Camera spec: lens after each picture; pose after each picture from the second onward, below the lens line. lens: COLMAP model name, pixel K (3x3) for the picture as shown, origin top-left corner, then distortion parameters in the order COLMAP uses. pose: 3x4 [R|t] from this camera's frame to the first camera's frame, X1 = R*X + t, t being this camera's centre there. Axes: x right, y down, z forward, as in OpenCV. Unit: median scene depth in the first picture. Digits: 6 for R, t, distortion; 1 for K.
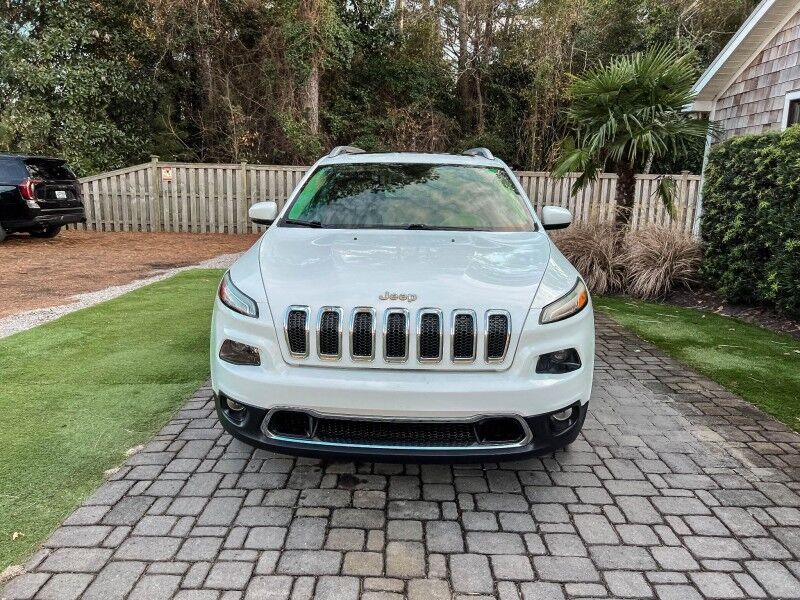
lens RADIAL K [[599.6, 0, 397.0], [0, 599.6, 308.3], [0, 0, 1]] dist [0.037283, -0.041562]
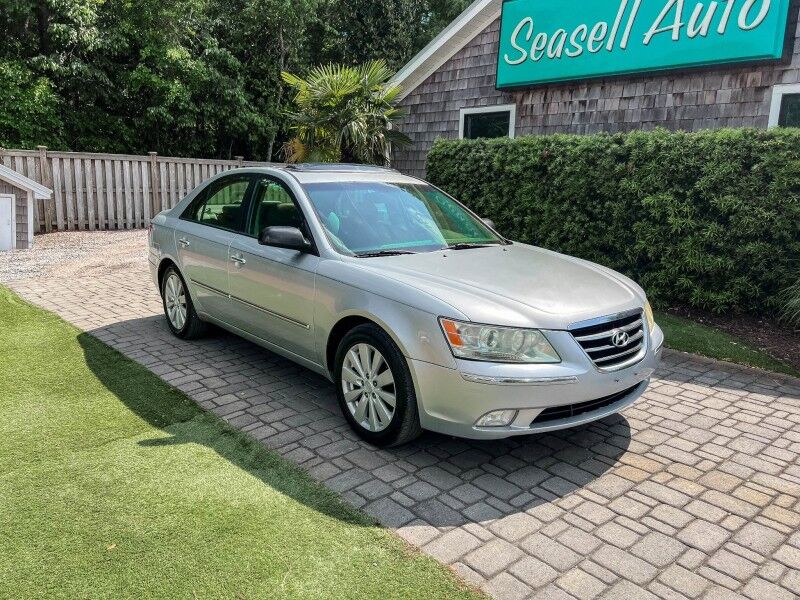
lens RADIAL K [[599.6, 0, 397.0], [0, 599.6, 308.3], [0, 0, 1]] dist [0.037283, -0.041562]
pose [[0.750163, -0.141813, 0.645867, -1.019884], [0.123908, 0.989578, 0.073364, -0.089471], [-0.649540, 0.024993, 0.759917, 0.237030]]
